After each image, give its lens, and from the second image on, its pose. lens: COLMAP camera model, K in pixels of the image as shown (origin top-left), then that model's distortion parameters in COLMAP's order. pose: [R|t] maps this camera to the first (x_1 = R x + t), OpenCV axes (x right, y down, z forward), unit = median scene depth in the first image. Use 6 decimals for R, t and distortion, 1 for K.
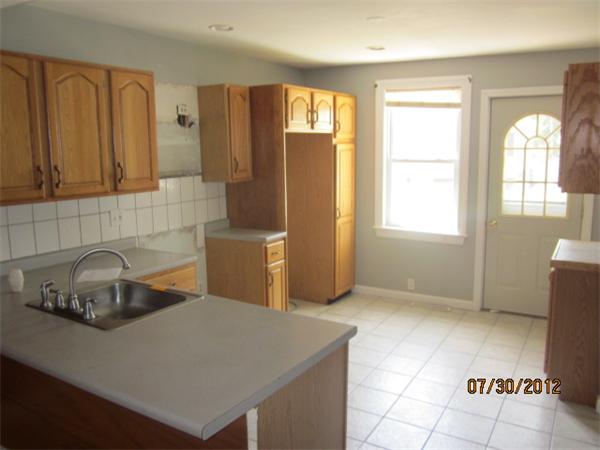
lens RADIAL K [[510.1, 0, 300.0], [0, 510.1, 225.0], [0, 0, 1]] dist [-0.051067, -0.004953]
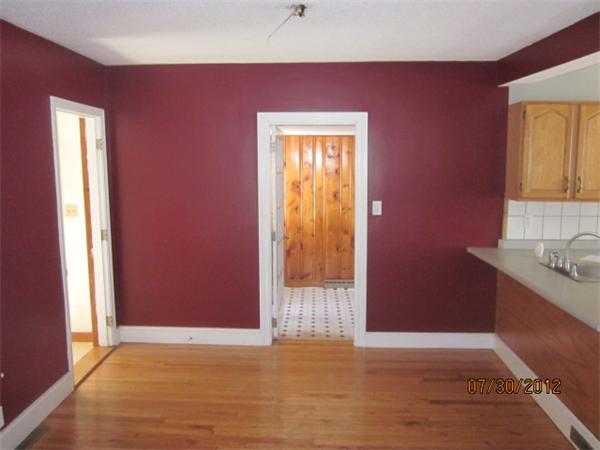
lens RADIAL K [[510.1, 0, 300.0], [0, 510.1, 225.0], [0, 0, 1]] dist [-0.051067, -0.004953]
pose [[0.527115, 0.132998, -0.839322, 0.319562], [-0.134177, 0.988313, 0.072341, 0.020256], [0.839134, 0.074486, 0.538800, -0.432924]]
